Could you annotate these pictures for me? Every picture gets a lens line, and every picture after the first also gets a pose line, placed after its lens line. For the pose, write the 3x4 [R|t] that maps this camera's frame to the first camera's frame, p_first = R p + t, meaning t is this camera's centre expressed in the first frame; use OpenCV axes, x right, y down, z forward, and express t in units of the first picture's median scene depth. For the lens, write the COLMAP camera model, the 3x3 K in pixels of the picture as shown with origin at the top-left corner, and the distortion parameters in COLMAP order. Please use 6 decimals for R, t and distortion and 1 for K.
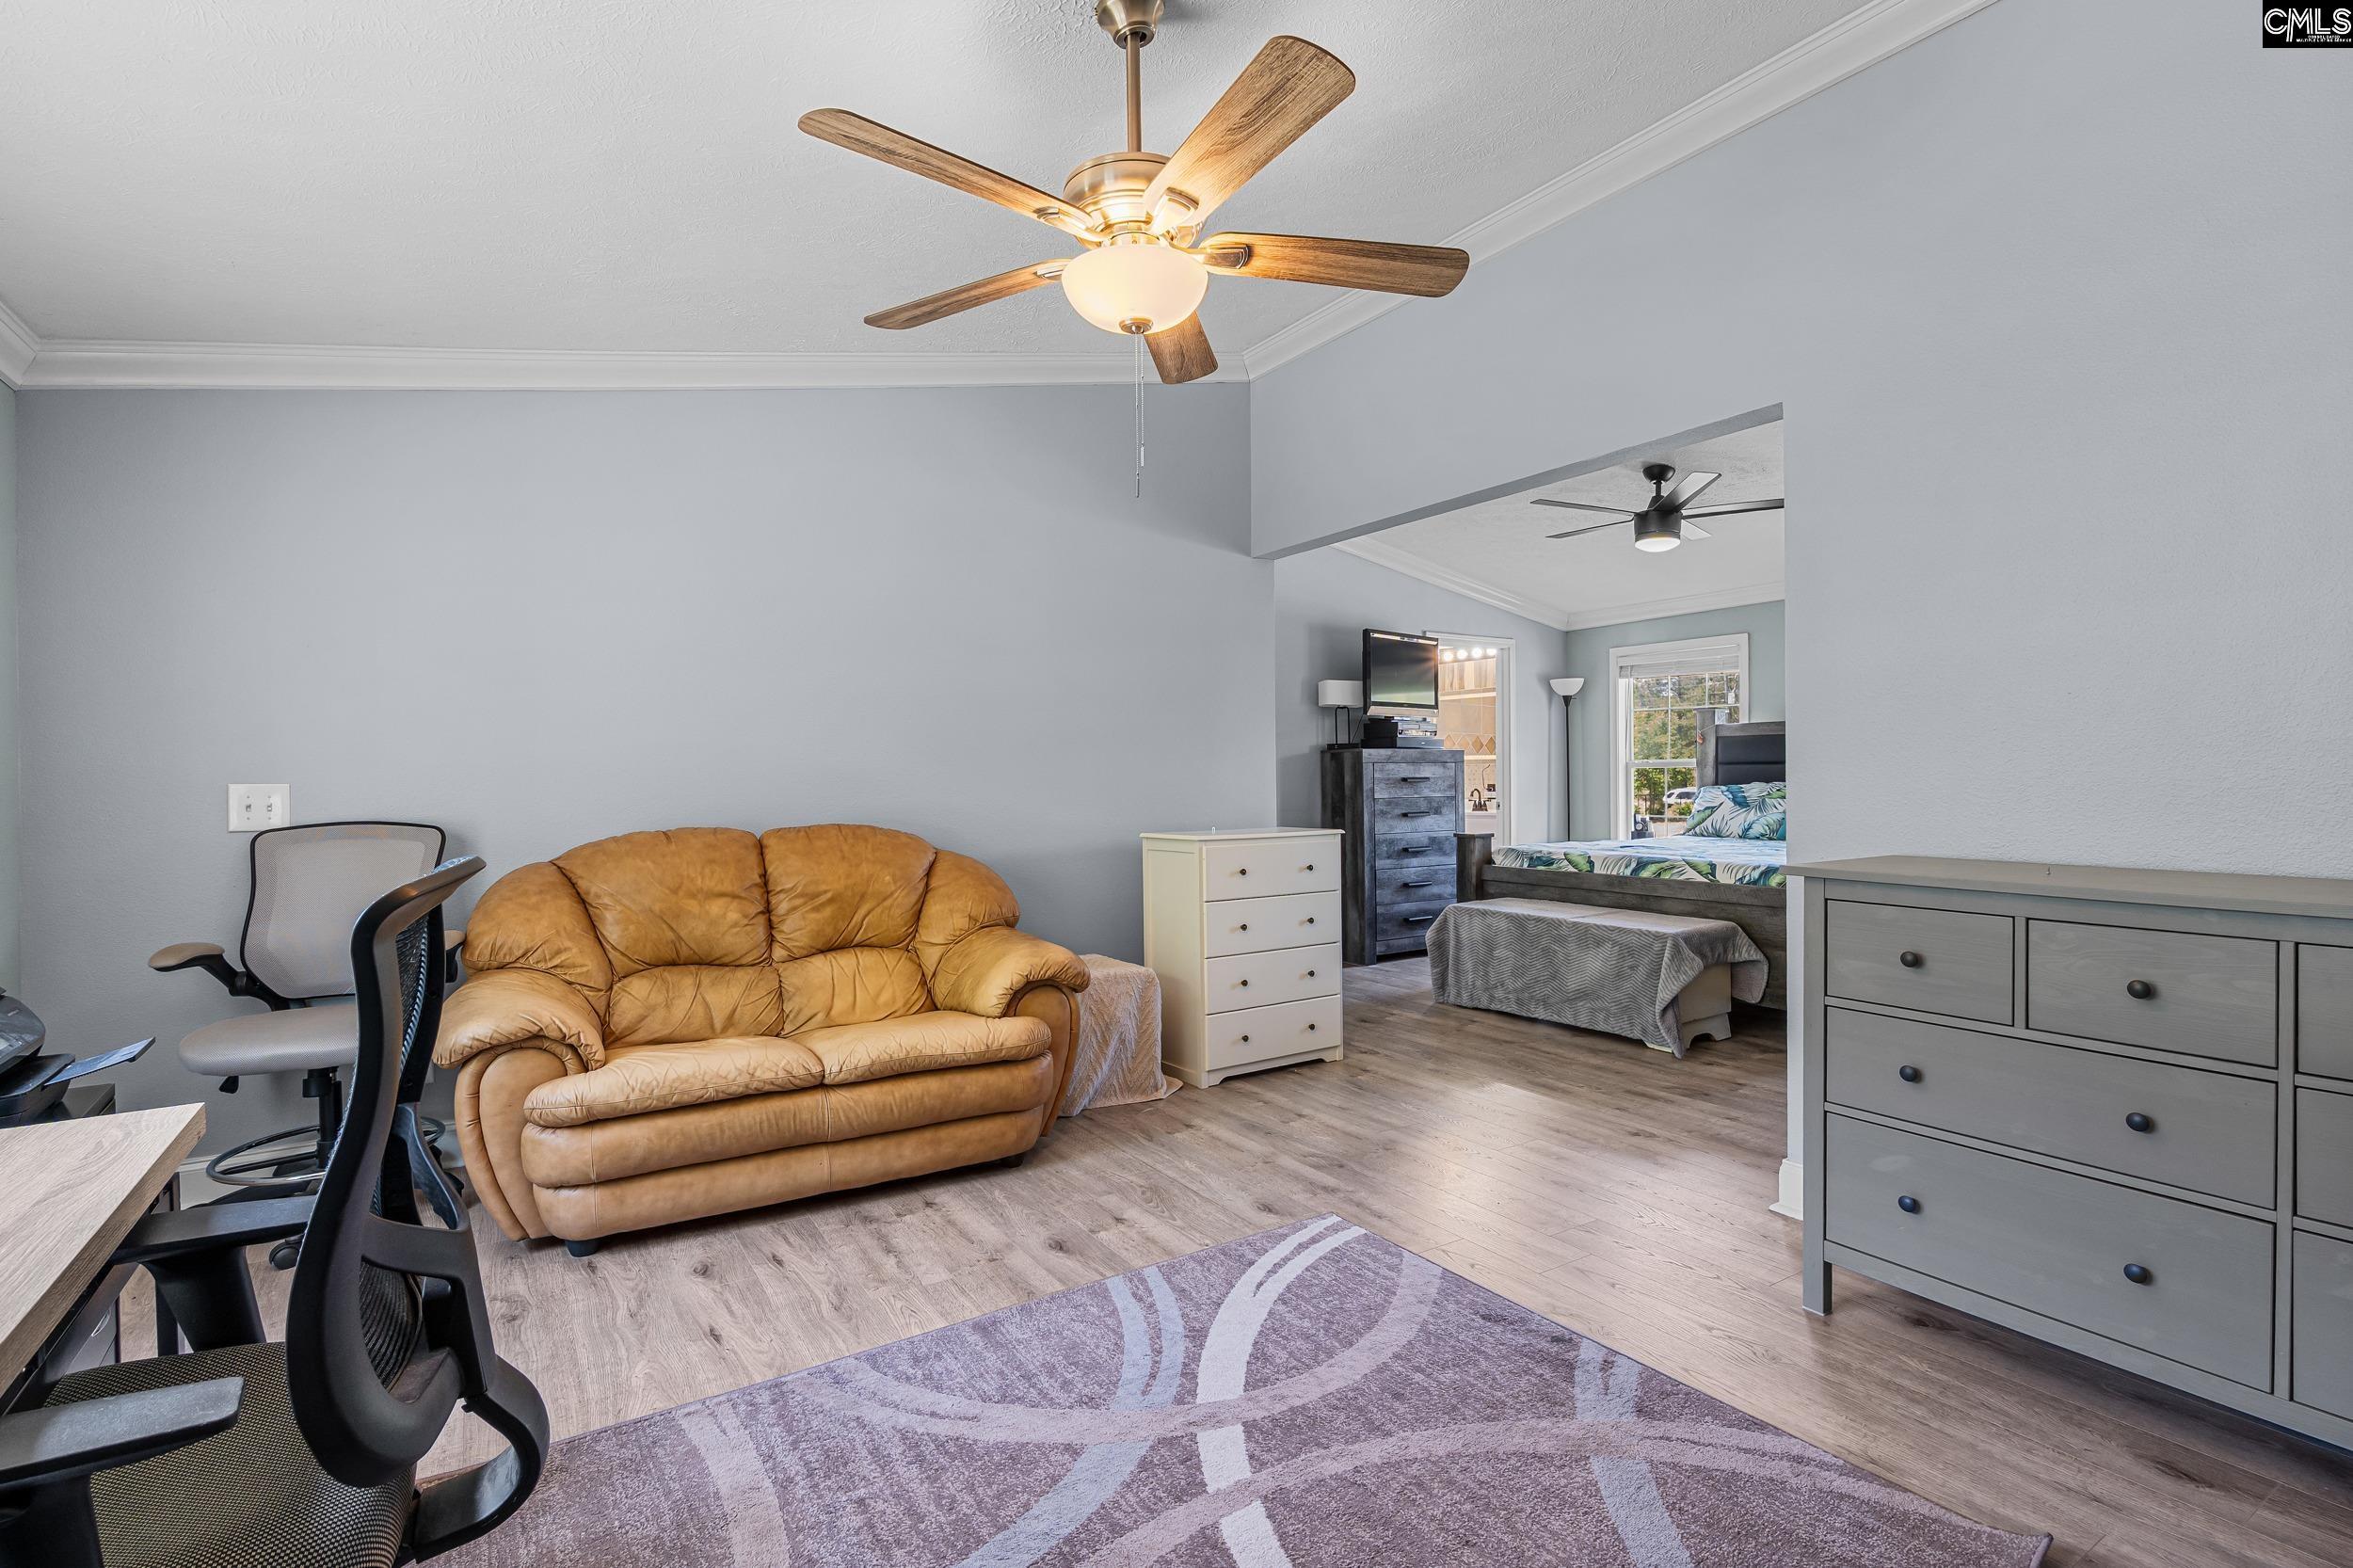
lens RADIAL K [[1094.8, 0, 1183.4], [0, 1094.8, 780.7], [0, 0, 1]] dist [-0.007302, 0.000370]
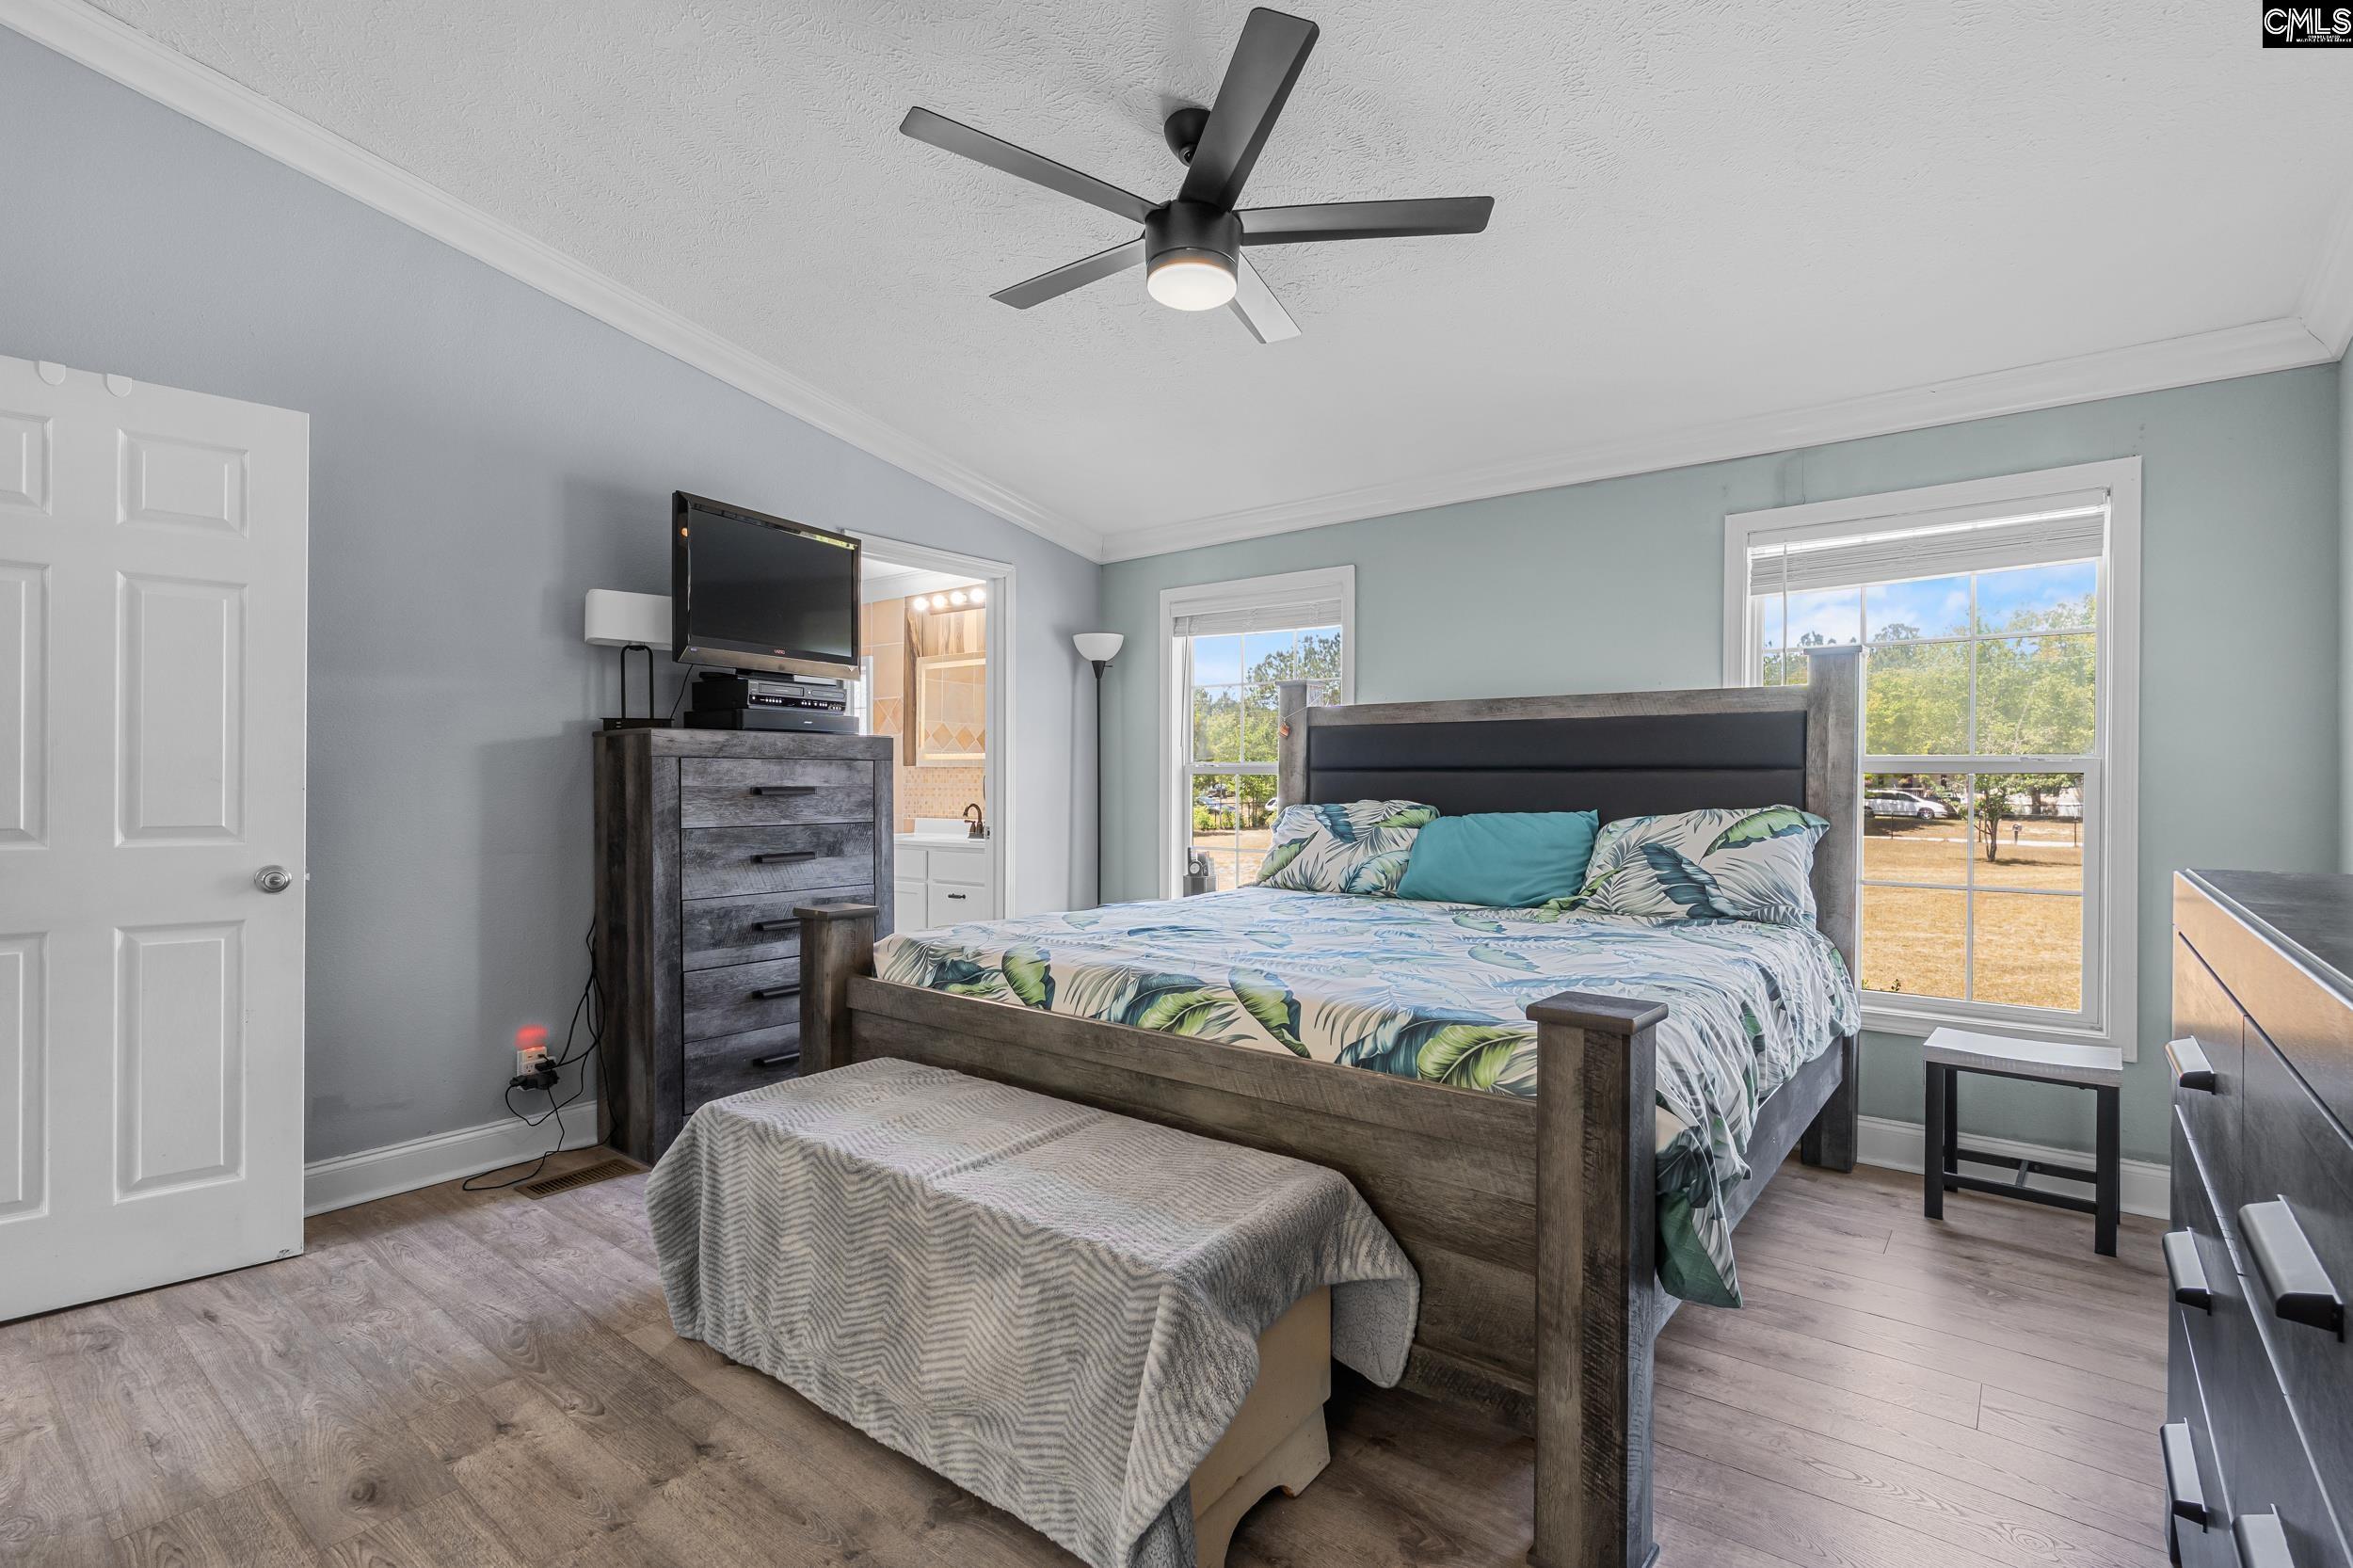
lens RADIAL K [[1094.8, 0, 1183.4], [0, 1094.8, 780.7], [0, 0, 1]] dist [-0.007302, 0.000370]
pose [[0.943837, 0.011159, 0.330222, 0.227190], [-0.009654, 0.999934, -0.006200, -0.004753], [-0.330270, 0.002664, 0.943883, 0.459716]]
